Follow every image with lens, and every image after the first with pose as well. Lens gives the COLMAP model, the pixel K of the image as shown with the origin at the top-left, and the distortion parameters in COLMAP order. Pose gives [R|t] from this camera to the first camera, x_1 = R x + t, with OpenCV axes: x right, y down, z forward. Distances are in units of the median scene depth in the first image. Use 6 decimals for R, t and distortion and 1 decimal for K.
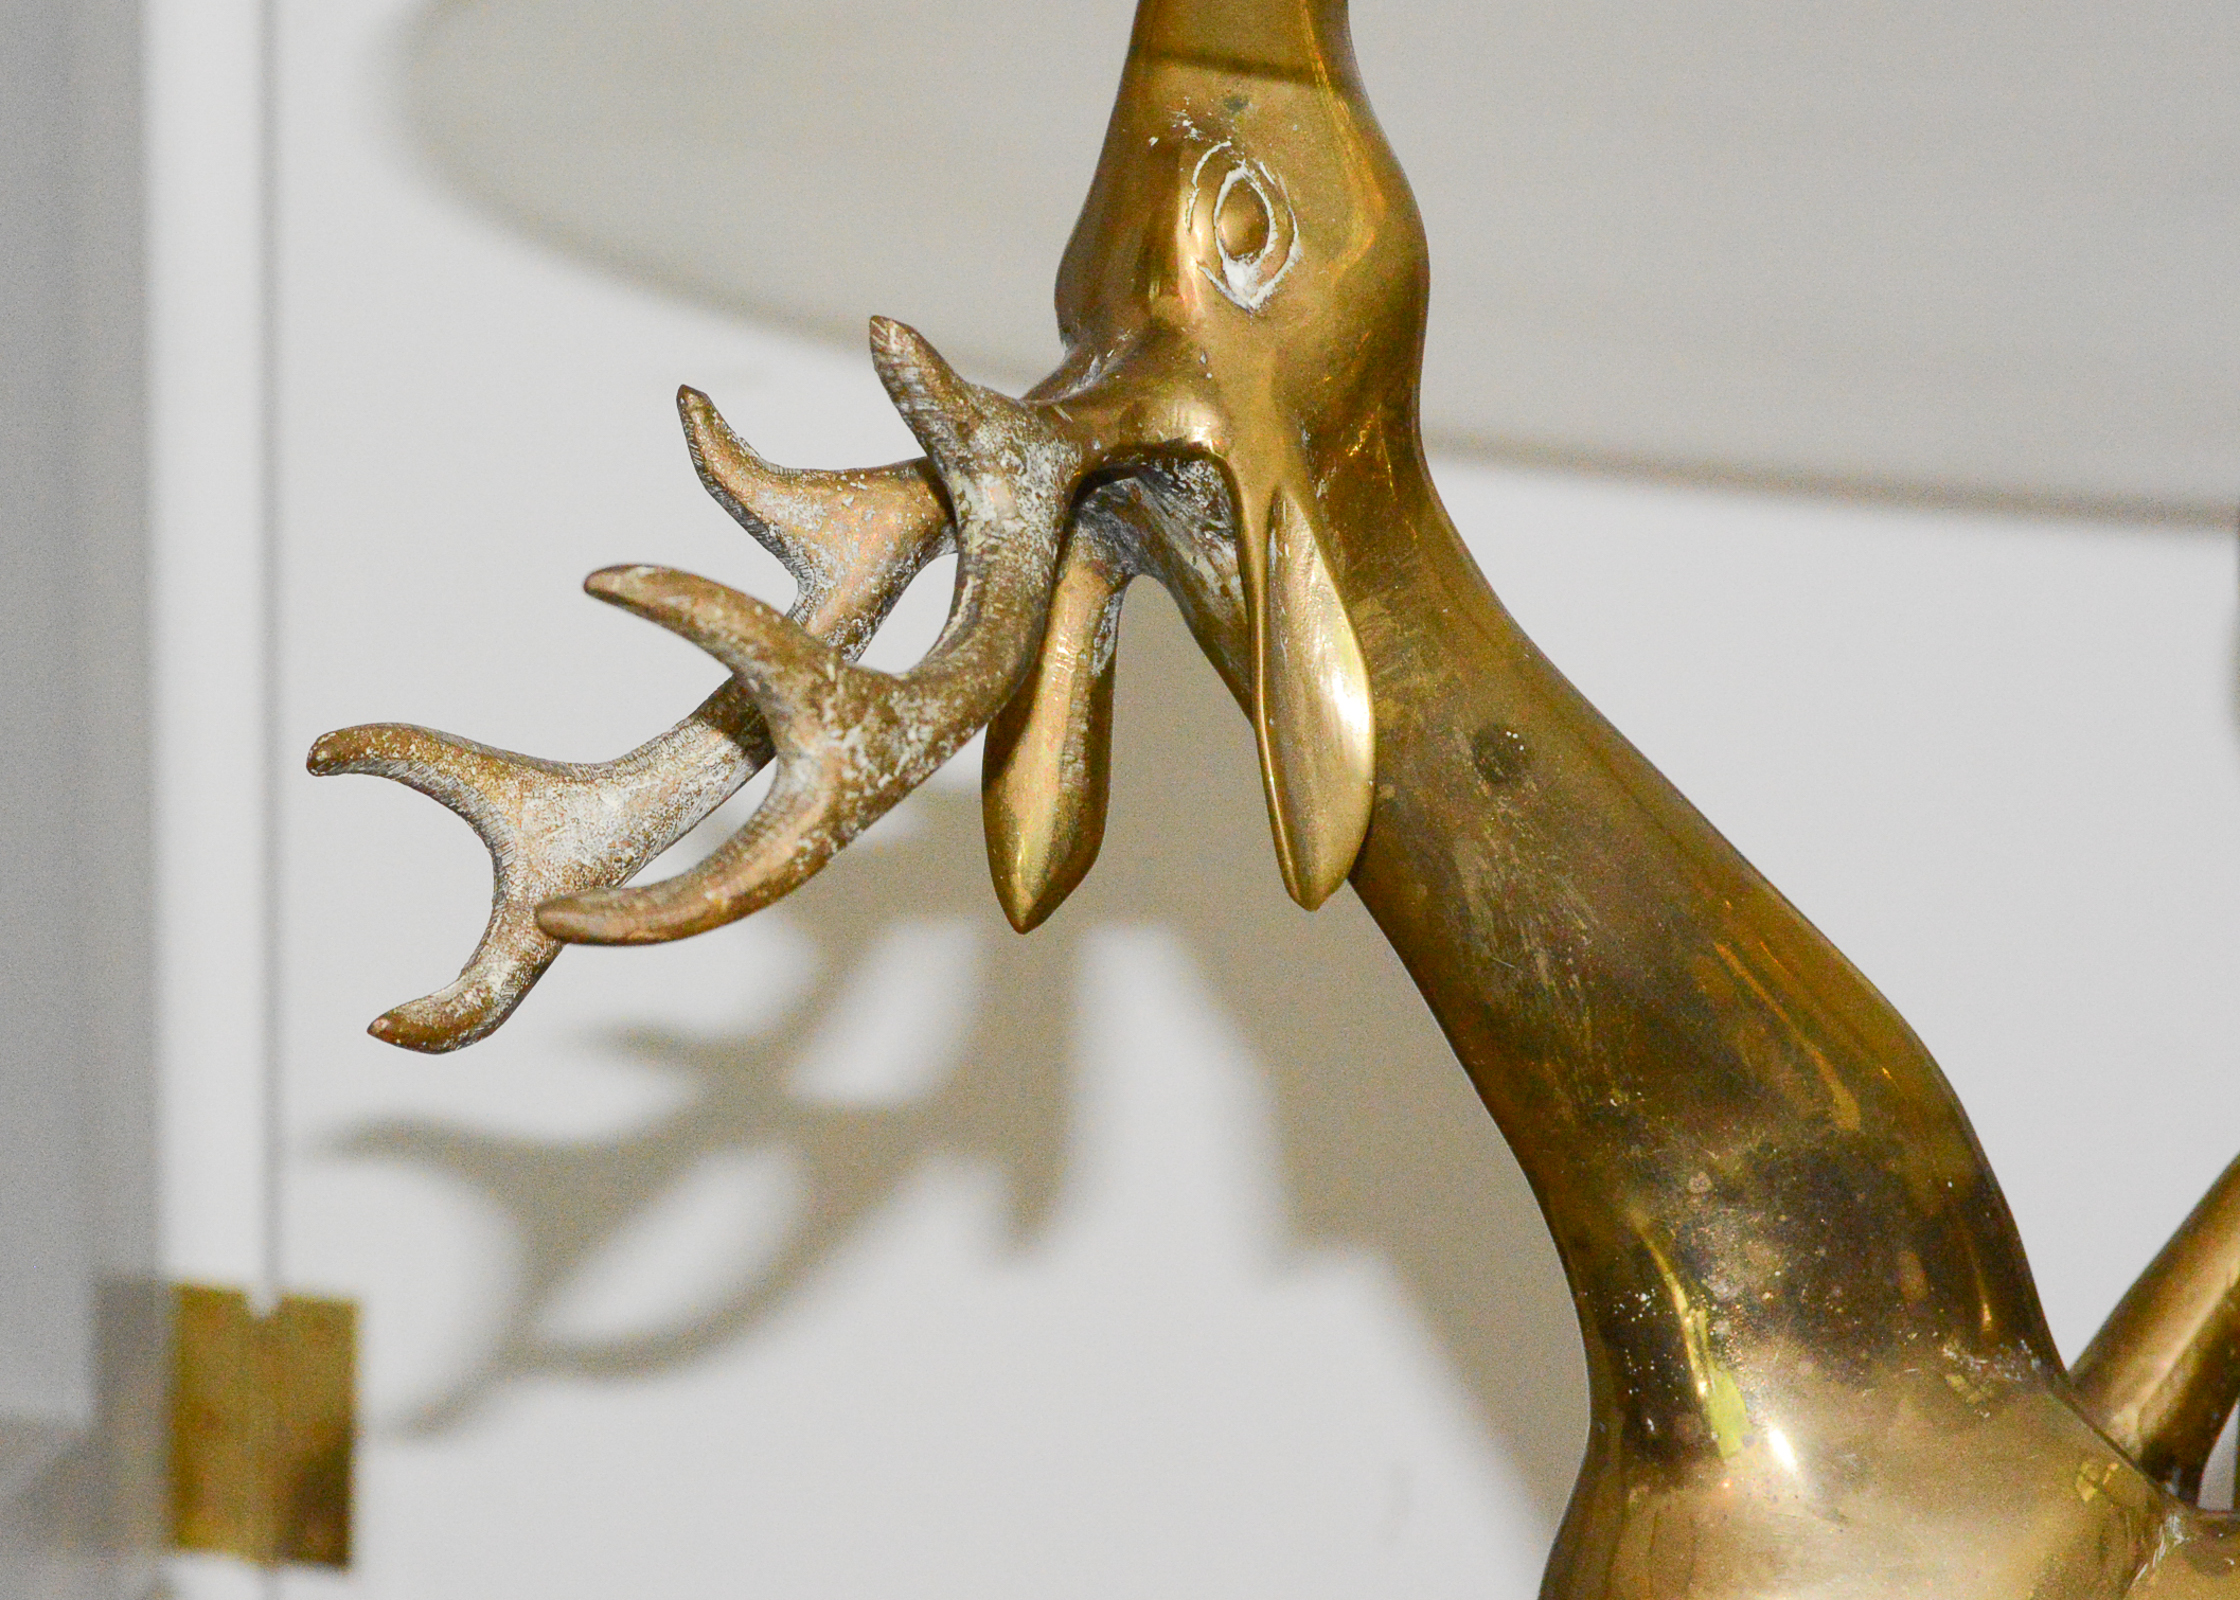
lens RADIAL K [[7981.7, 0, 1096.8], [0, 7981.7, 788.3], [0, 0, 1]] dist [0.273684, 0.000000]
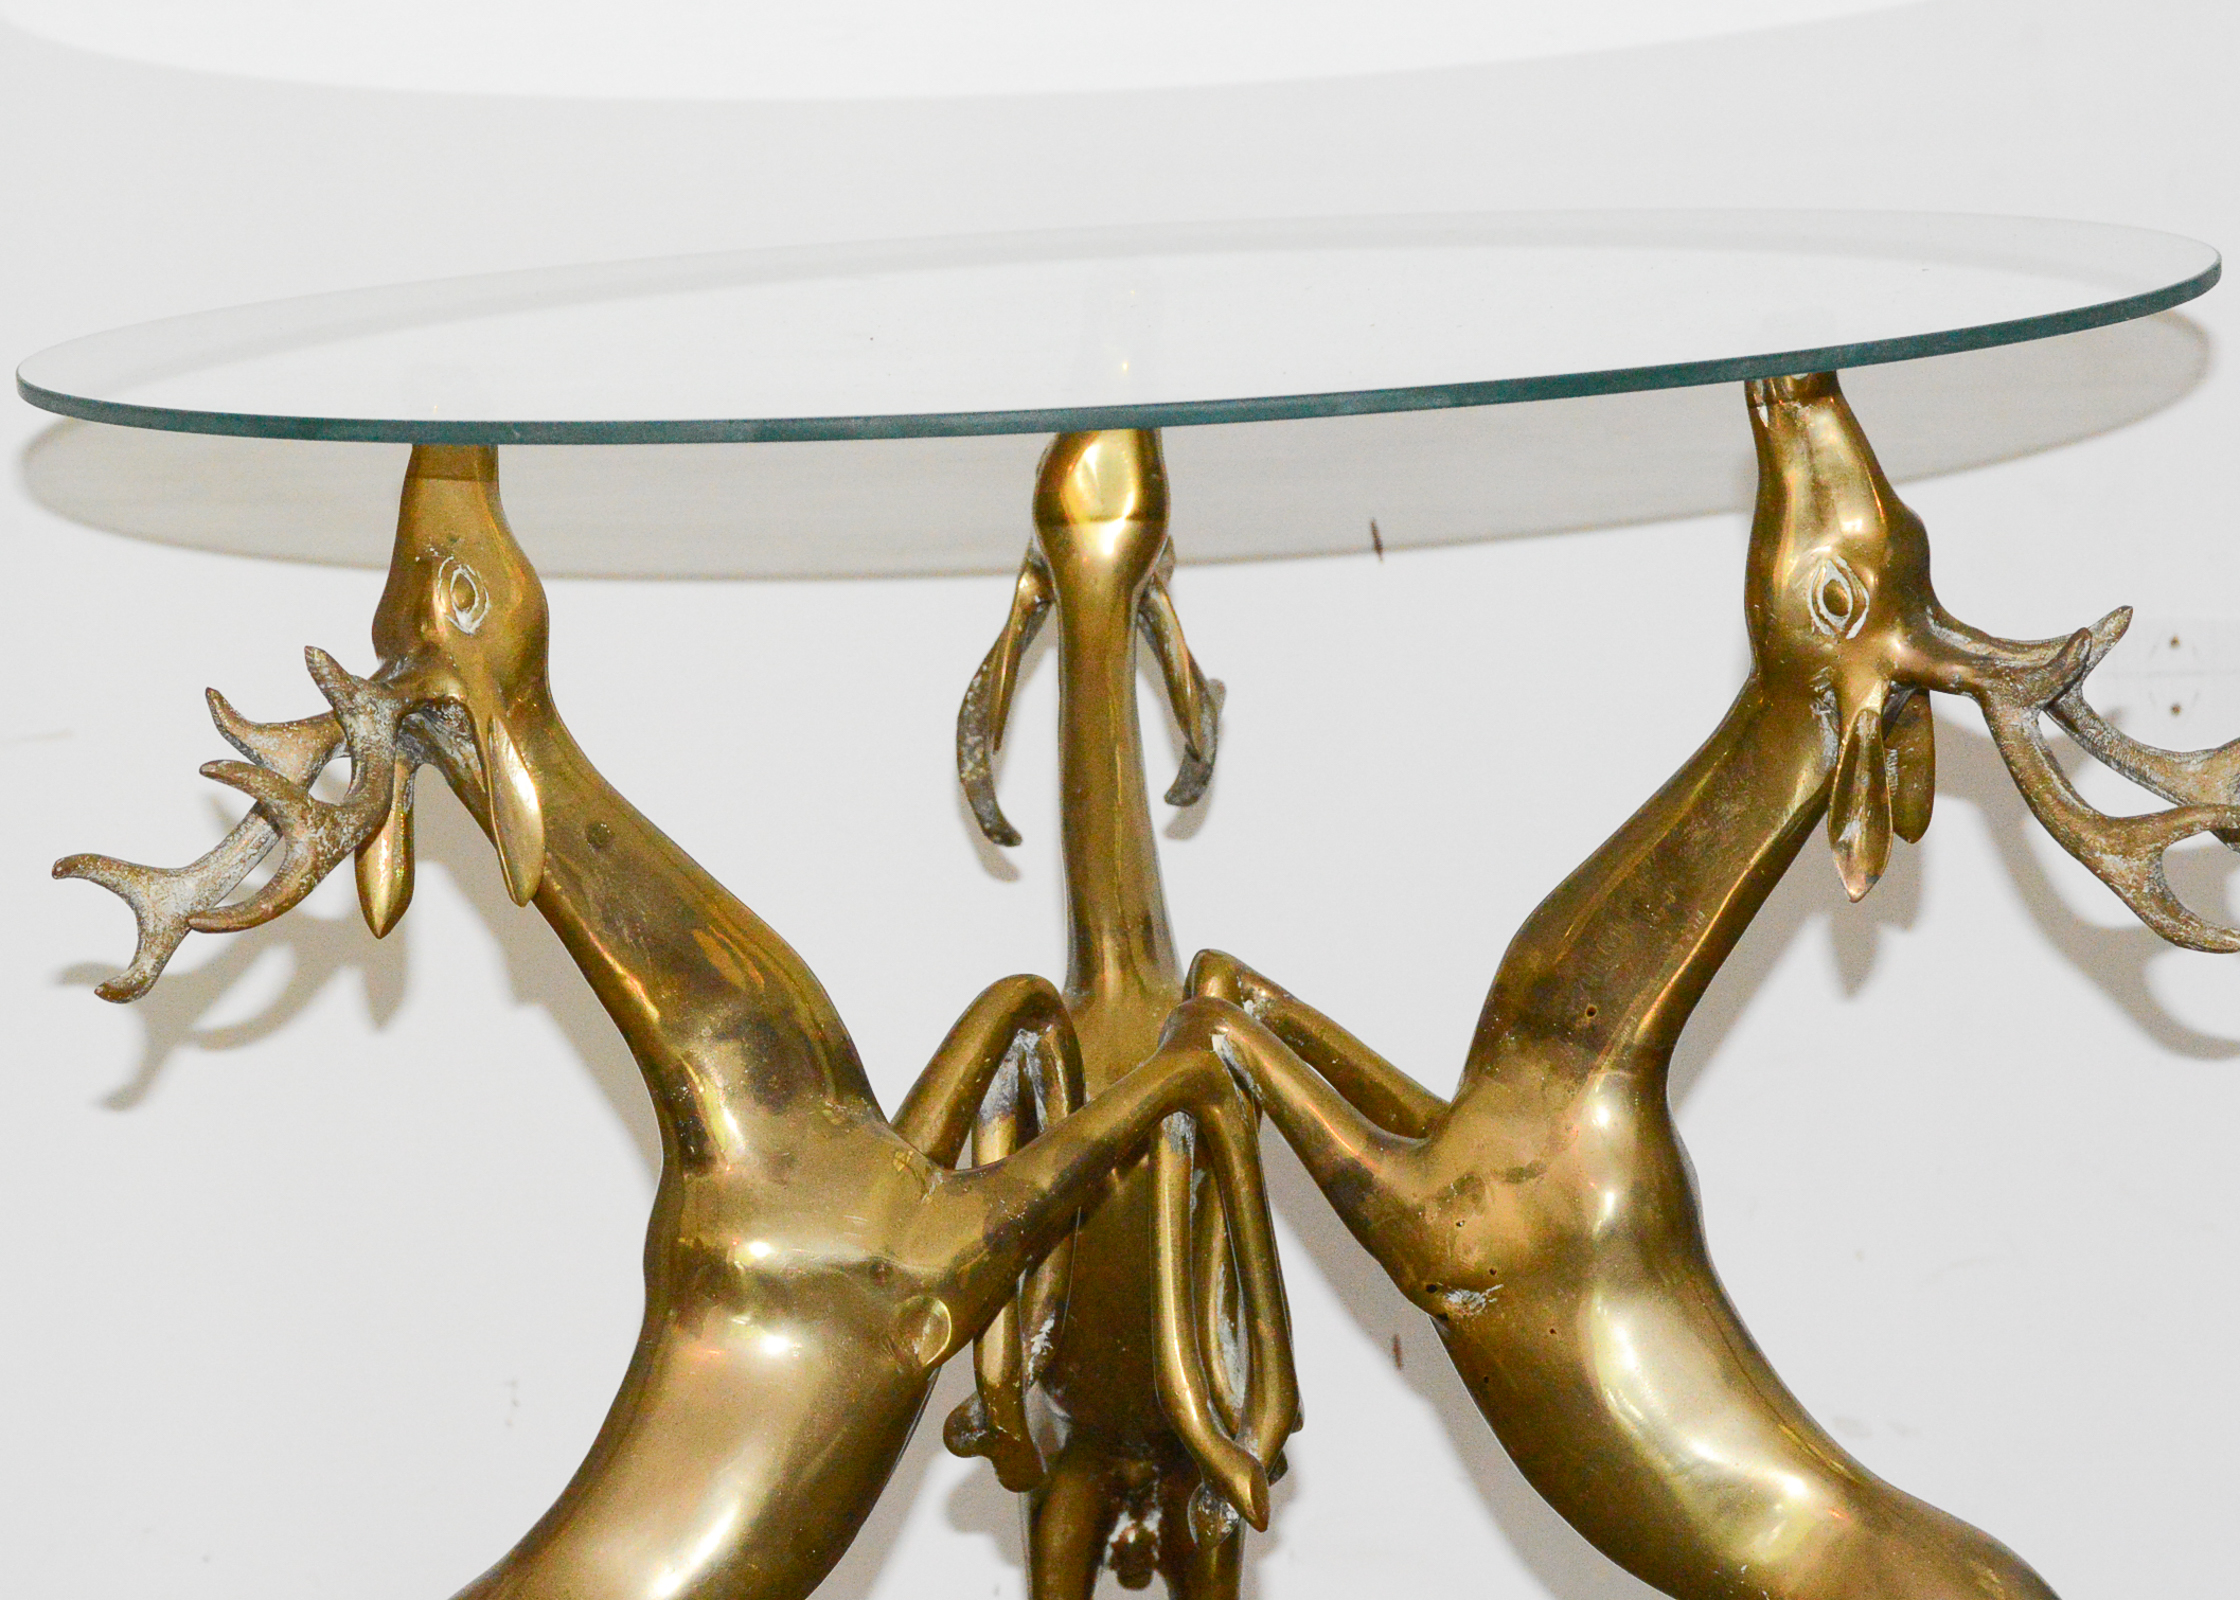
lens RADIAL K [[7981.7, 0, 801.6], [0, 7981.7, 944.5], [0, 0, 1]] dist [0.273684, 0.000000]
pose [[0.991479, -0.076179, 0.105671, -0.126034], [0.080003, 0.996267, -0.032427, 0.100498], [-0.102806, 0.040605, 0.993872, -1.146460]]
